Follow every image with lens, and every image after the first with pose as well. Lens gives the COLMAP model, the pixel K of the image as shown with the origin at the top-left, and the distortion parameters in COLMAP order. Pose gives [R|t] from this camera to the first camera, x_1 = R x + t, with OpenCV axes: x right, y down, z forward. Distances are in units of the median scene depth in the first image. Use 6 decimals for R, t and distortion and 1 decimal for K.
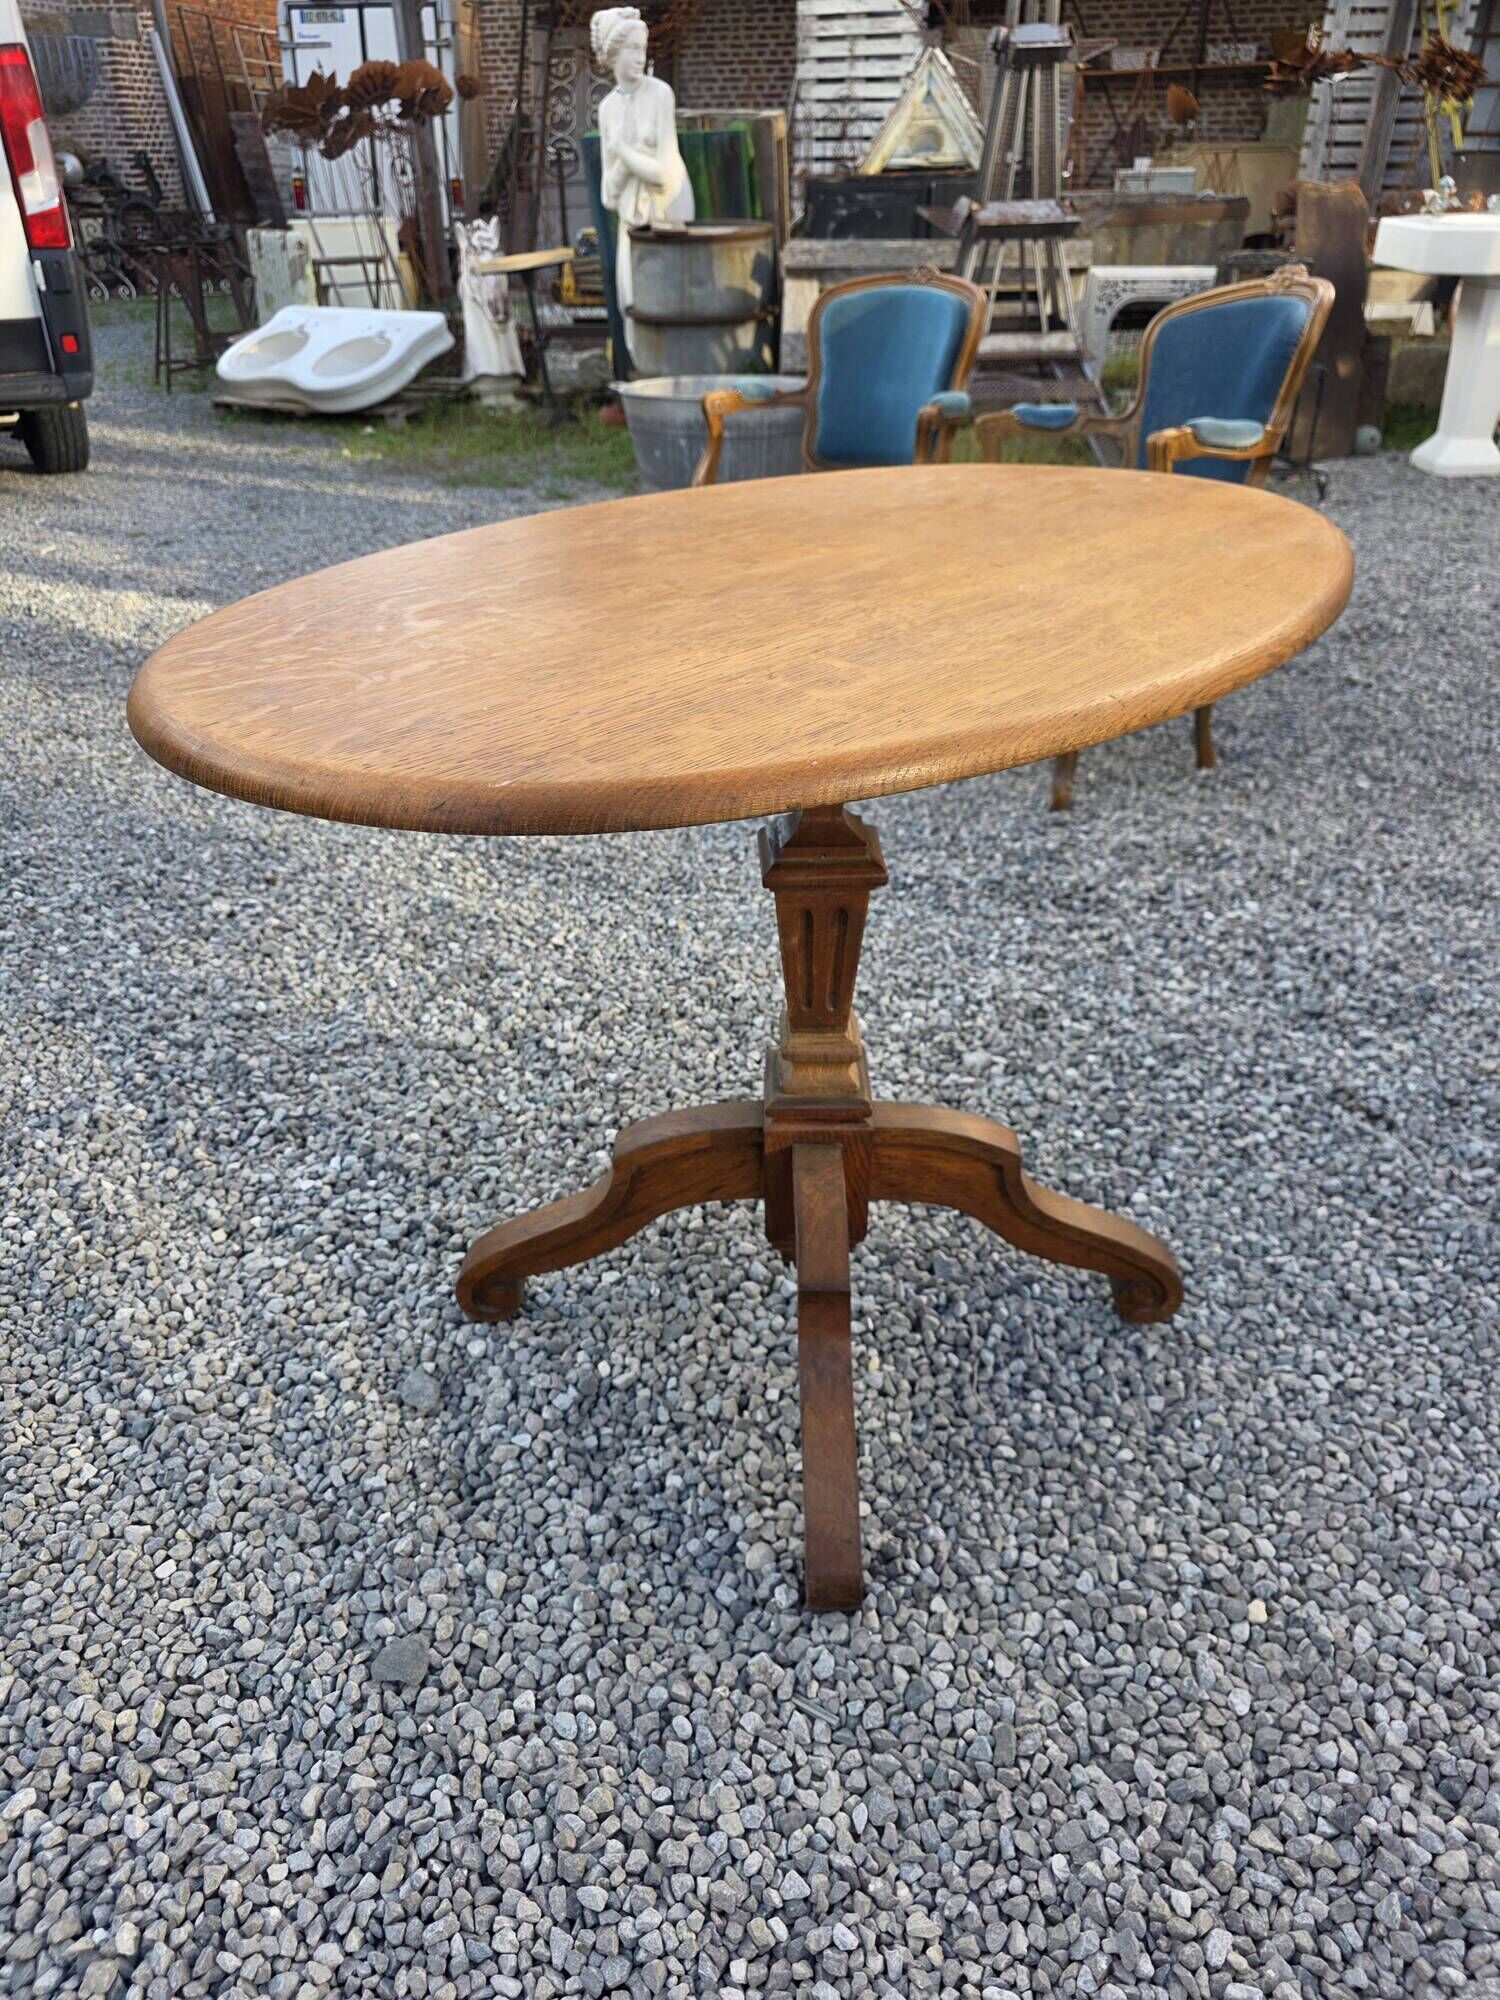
lens RADIAL K [[1355.5, 0, 730.2], [0, 1355.5, 1004.0], [0, 0, 1]] dist [0.037074, -0.034809]
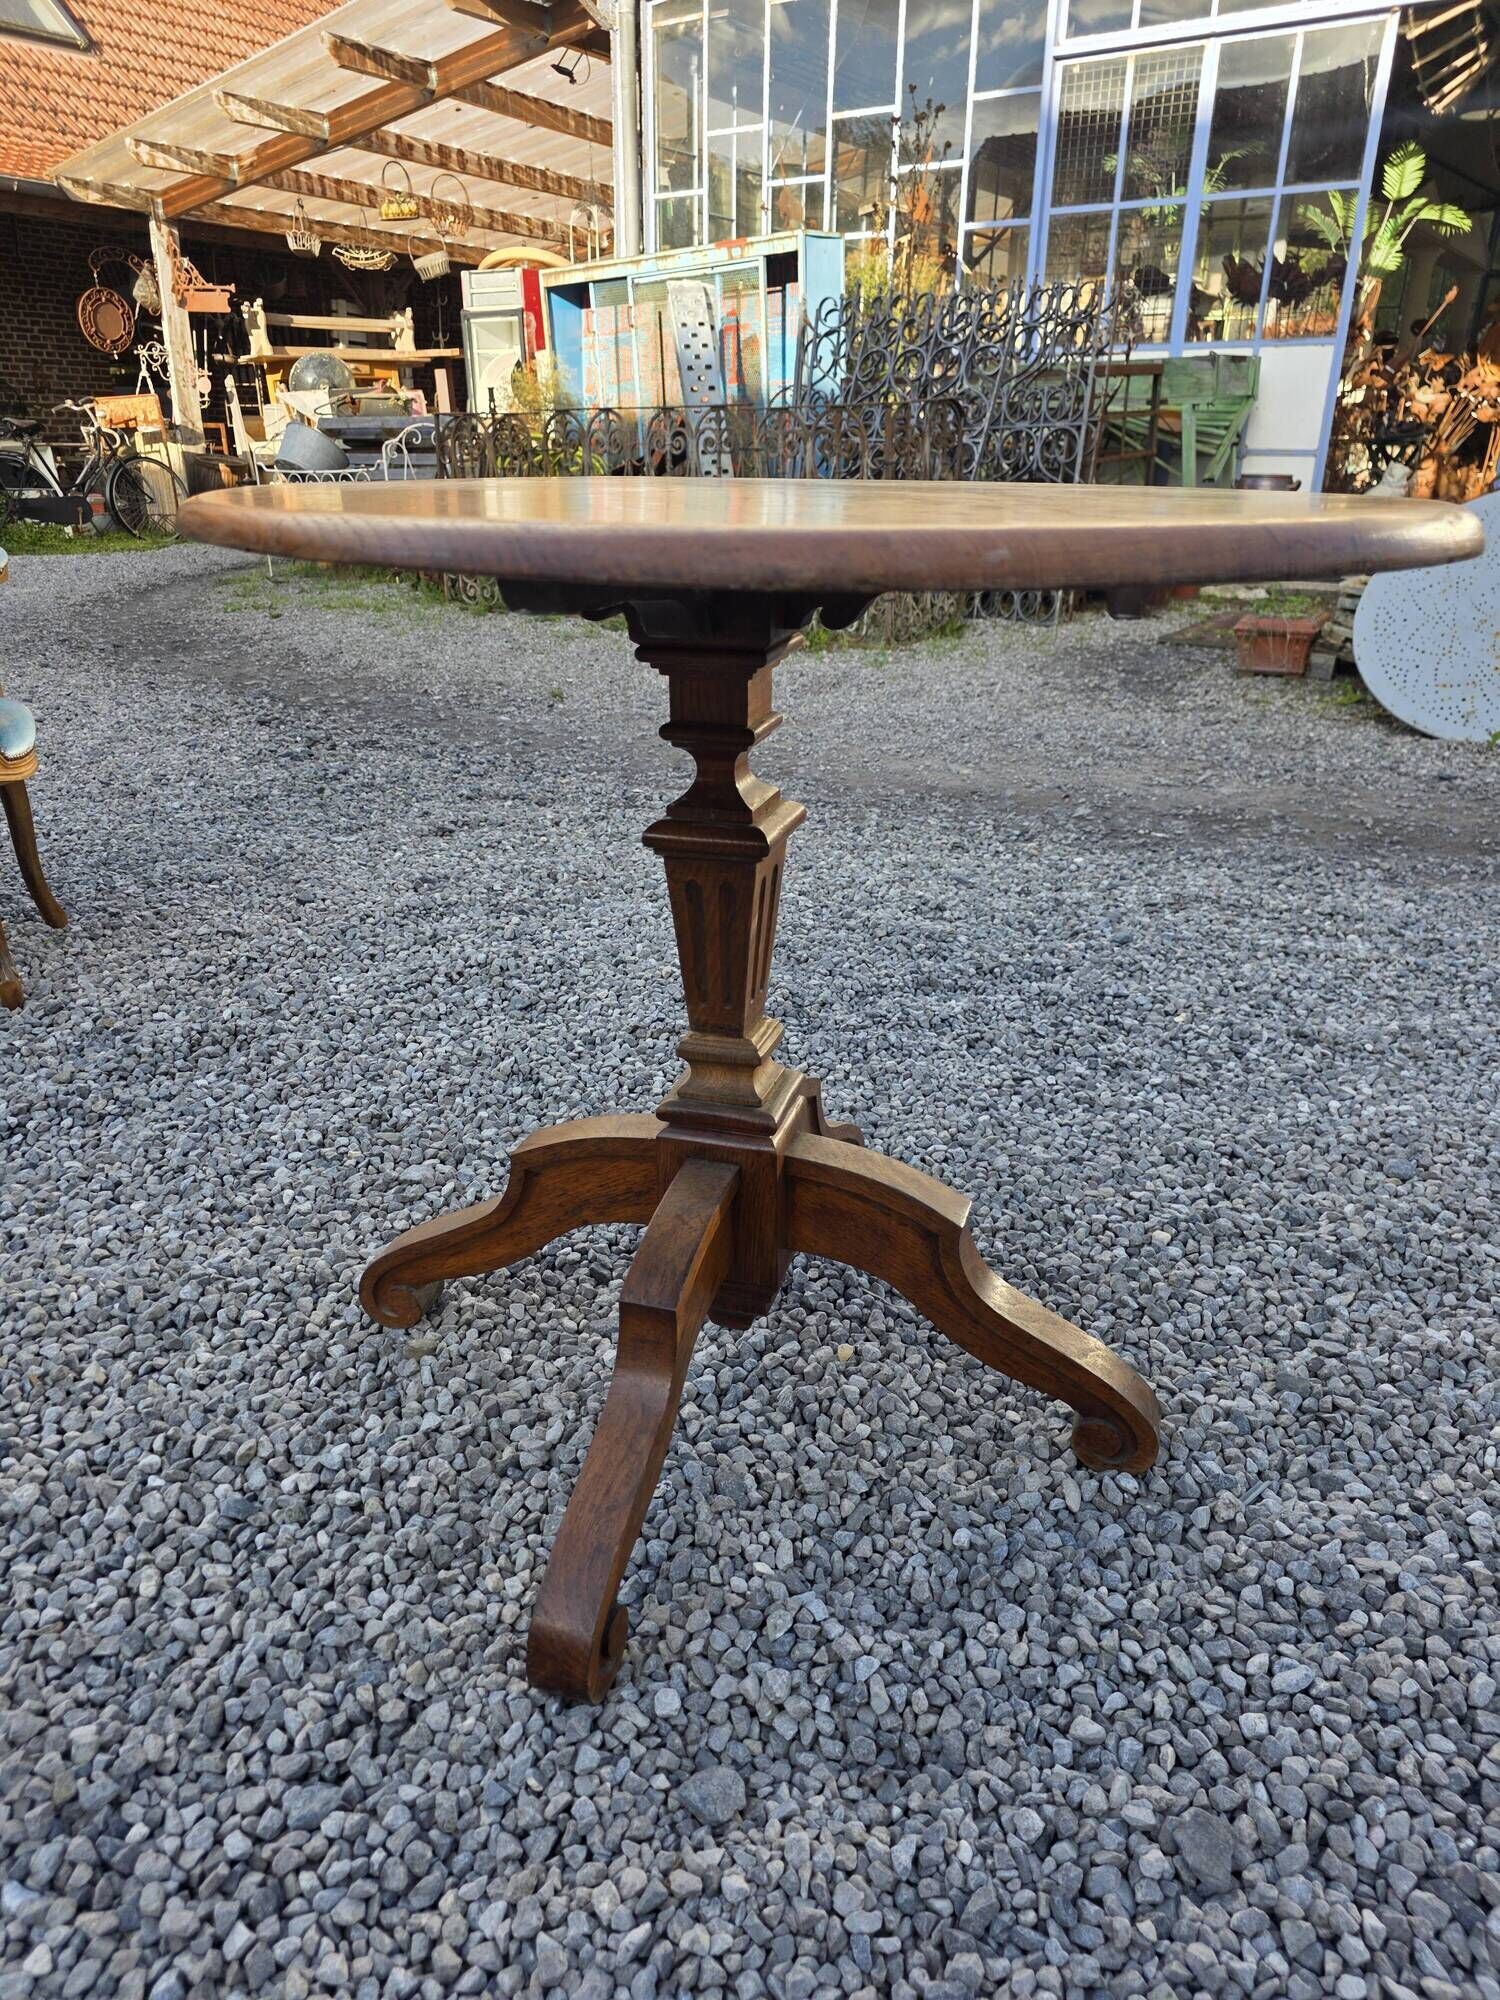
lens RADIAL K [[1340.7, 0, 746.0], [0, 1340.7, 992.0], [0, 0, 1]] dist [0.038471, -0.031611]
pose [[0.298400, -0.347316, 0.889005, -0.660359], [0.490453, 0.854855, 0.169351, -0.139292], [-0.818788, 0.385480, 0.425430, 0.573128]]
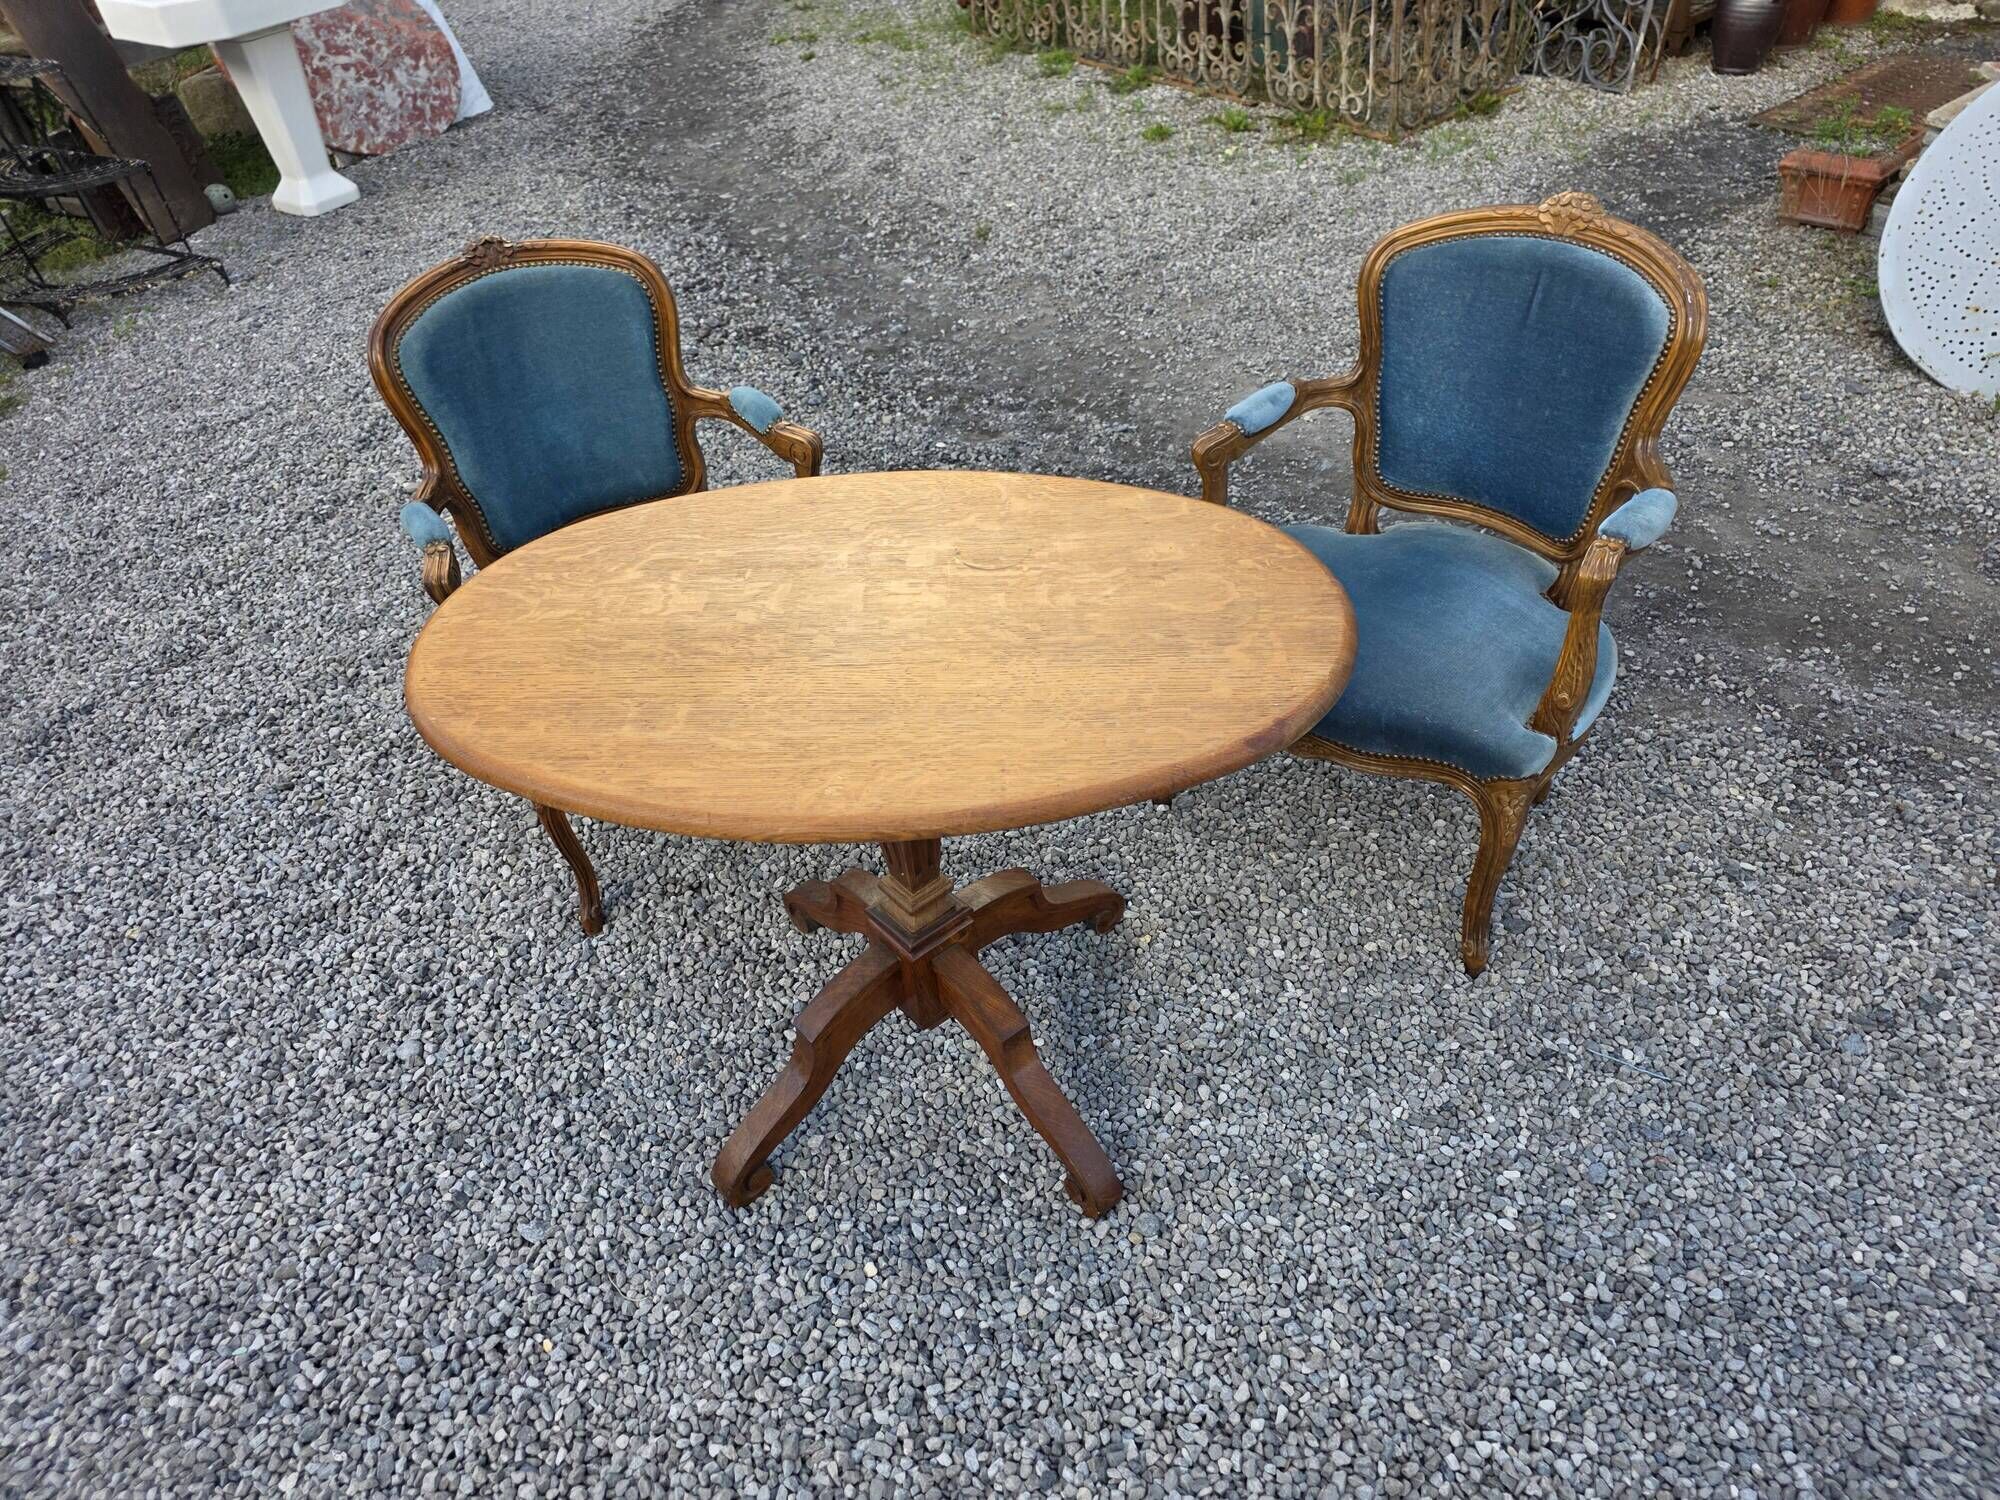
lens RADIAL K [[1340.7, 0, 996.1], [0, 1340.7, 741.5], [0, 0, 1]] dist [0.038471, -0.031611]
pose [[0.580502, -0.548669, 0.601647, -0.096959], [0.493712, 0.824745, 0.275762, -0.330003], [-0.647507, 0.136960, 0.749651, -0.265300]]
